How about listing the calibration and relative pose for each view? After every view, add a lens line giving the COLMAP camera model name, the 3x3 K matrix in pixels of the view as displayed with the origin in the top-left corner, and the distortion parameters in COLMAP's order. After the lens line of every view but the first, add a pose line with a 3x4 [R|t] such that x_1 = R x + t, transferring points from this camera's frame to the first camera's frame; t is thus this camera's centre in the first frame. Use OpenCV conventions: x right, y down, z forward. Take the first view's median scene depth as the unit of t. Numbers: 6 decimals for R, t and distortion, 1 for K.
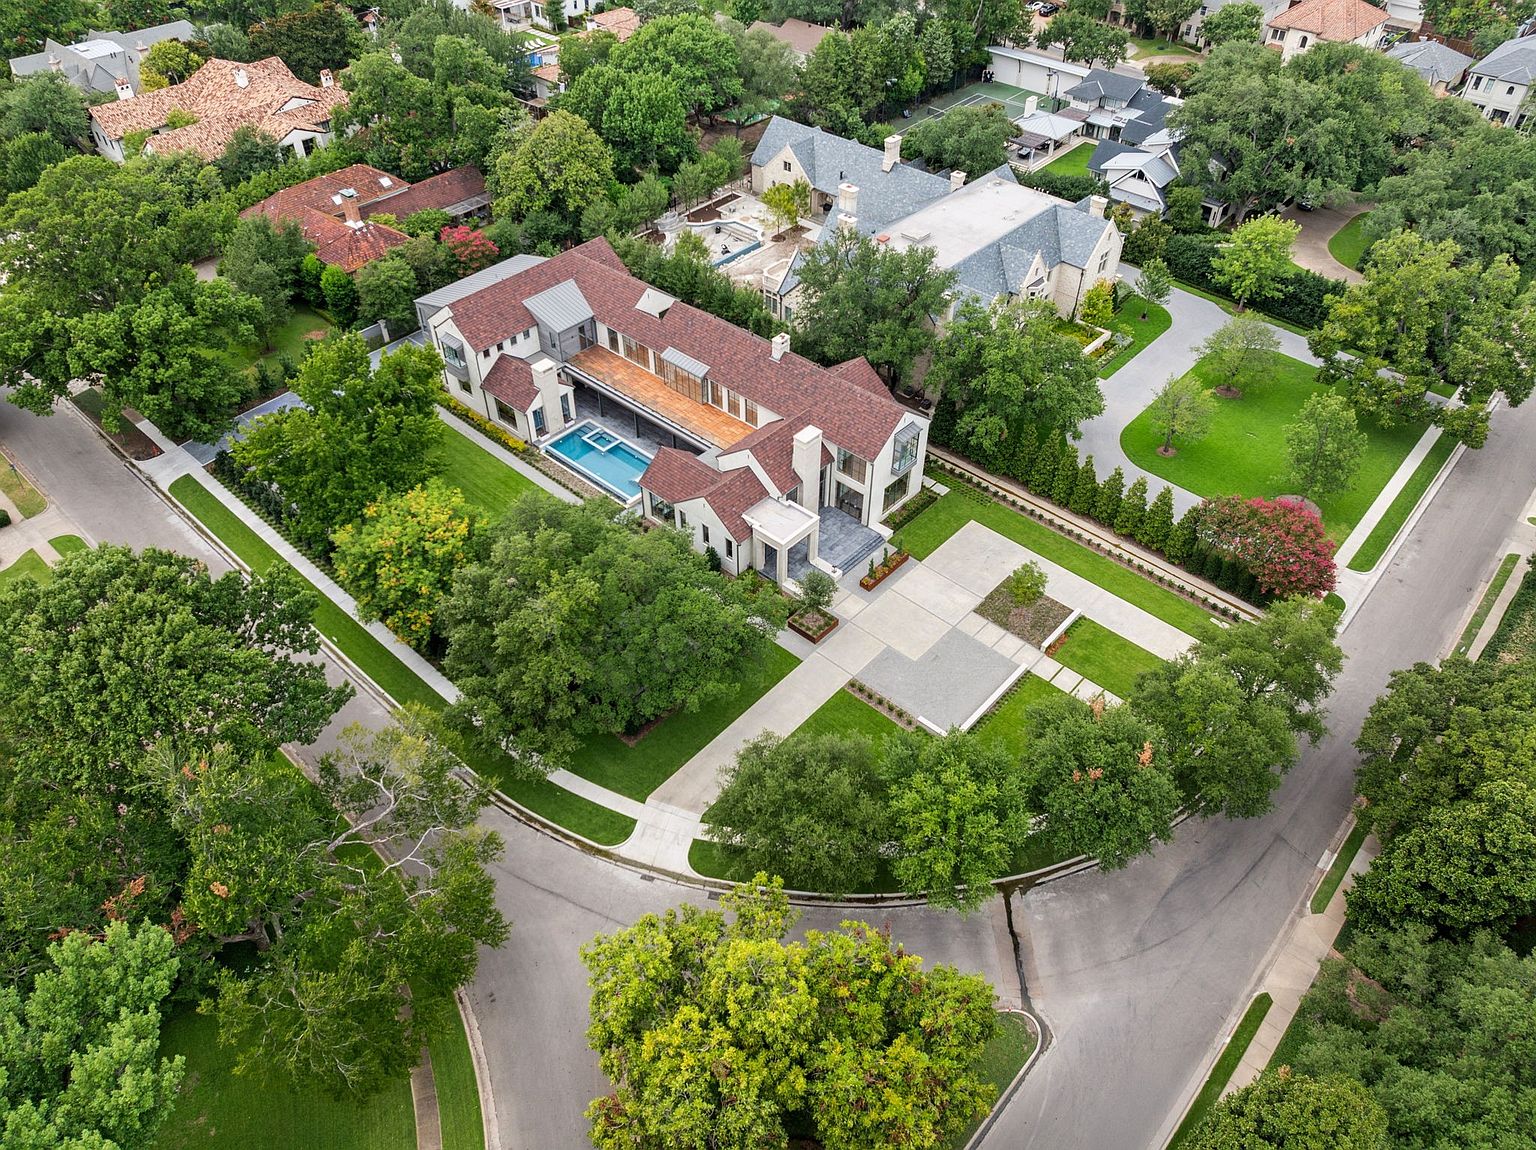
lens RADIAL K [[1197.3, 0, 765.7], [0, 1197.3, 506.6], [0, 0, 1]] dist [-0.046938, -0.002590]
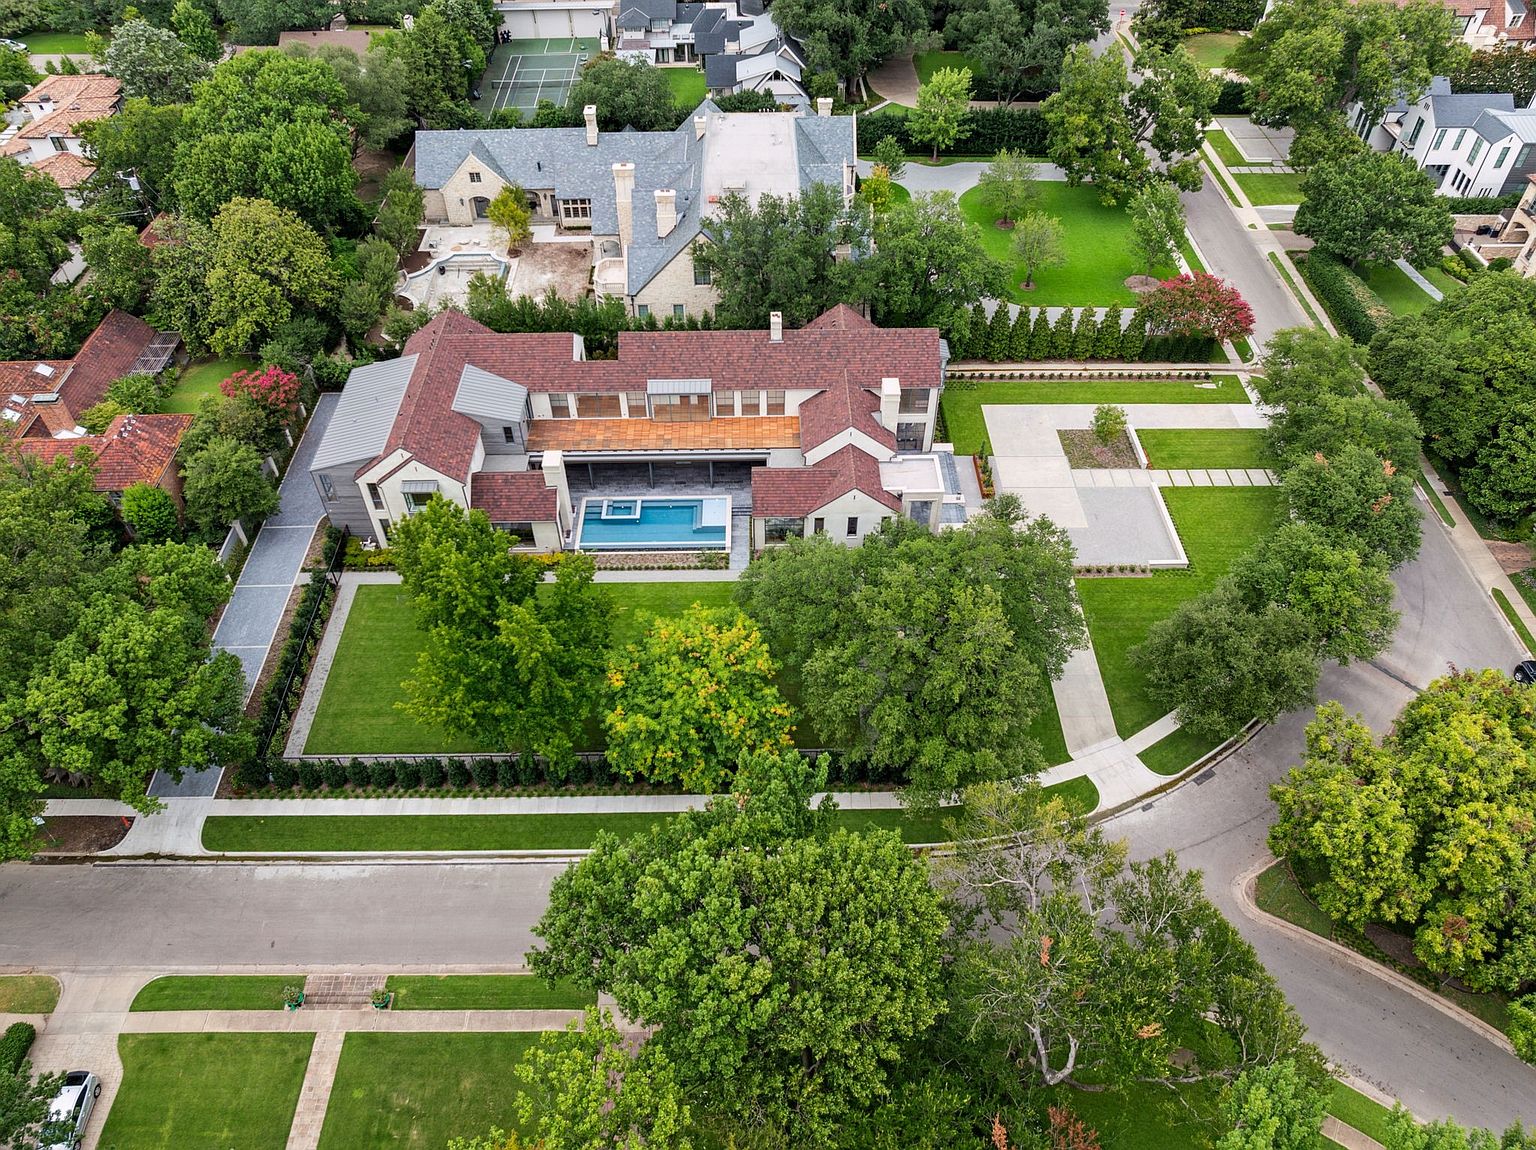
lens RADIAL K [[1197.3, 0, 765.7], [0, 1197.3, 506.6], [0, 0, 1]] dist [-0.046938, -0.002590]
pose [[0.715439, -0.457539, 0.528021, -0.602290], [0.433436, 0.883392, 0.178191, -0.193030], [-0.547978, 0.101379, 0.830326, 0.240907]]
